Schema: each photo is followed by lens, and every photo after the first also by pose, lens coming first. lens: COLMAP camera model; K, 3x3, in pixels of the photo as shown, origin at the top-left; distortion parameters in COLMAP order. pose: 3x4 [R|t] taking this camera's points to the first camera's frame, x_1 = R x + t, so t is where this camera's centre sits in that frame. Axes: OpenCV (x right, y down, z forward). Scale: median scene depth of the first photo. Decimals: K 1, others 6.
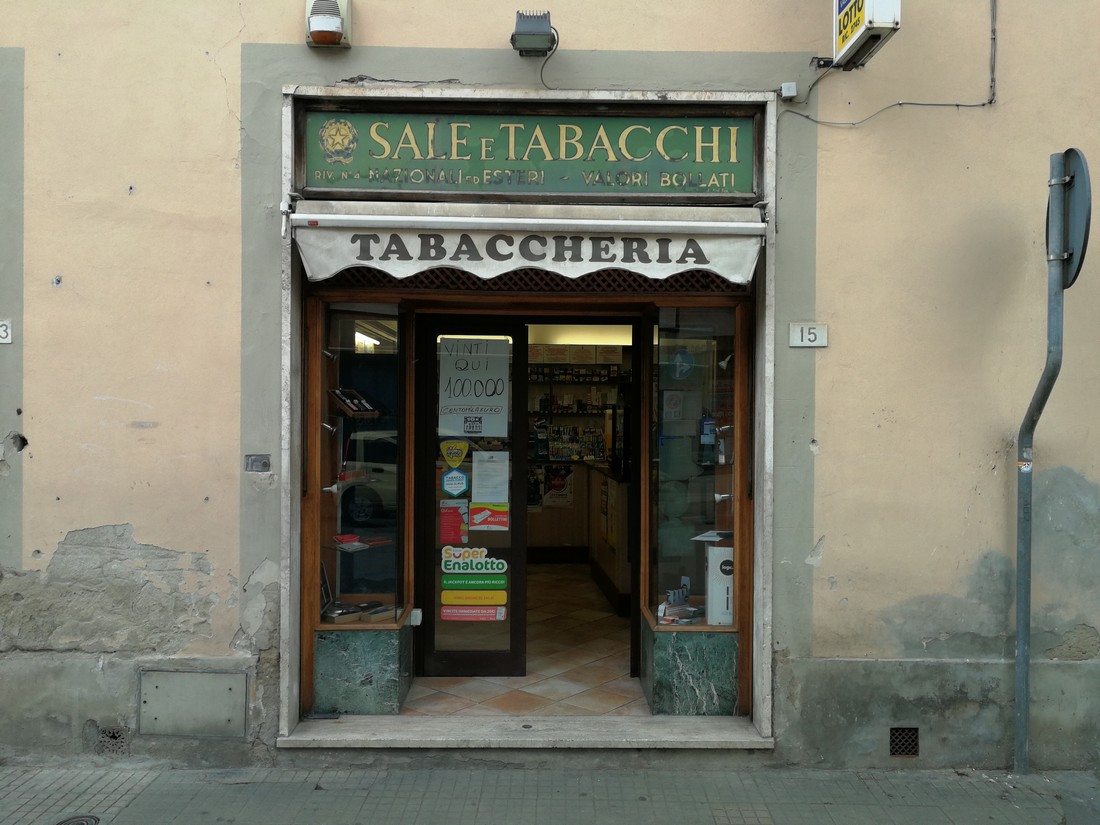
lens RADIAL K [[876.7, 0, 550.3], [0, 876.7, 413.2], [0, 0, 1]] dist [-0.007010, -0.002251]
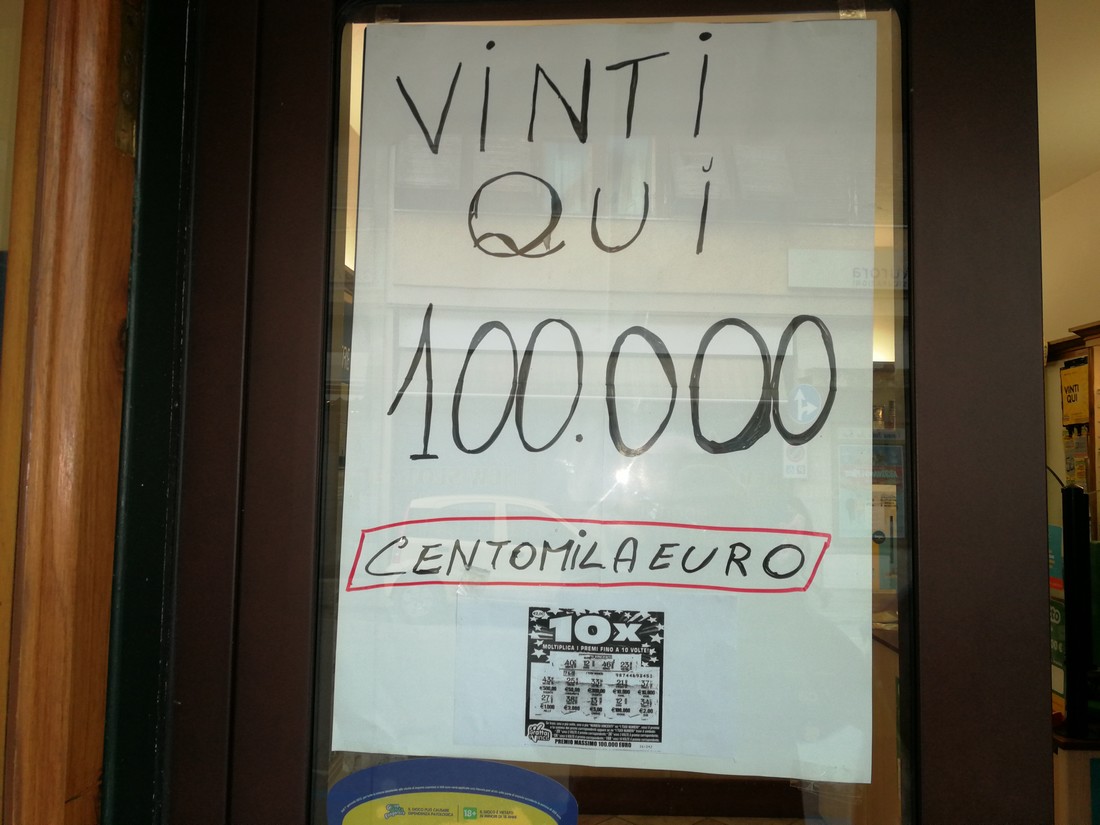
lens RADIAL K [[876.7, 0, 550.1], [0, 876.7, 410.6], [0, 0, 1]] dist [-0.007010, -0.002251]
pose [[0.994150, 0.004262, -0.107923, -0.081097], [-0.010730, 0.998175, -0.059425, -0.017076], [0.107473, 0.060236, 0.992382, 0.869228]]
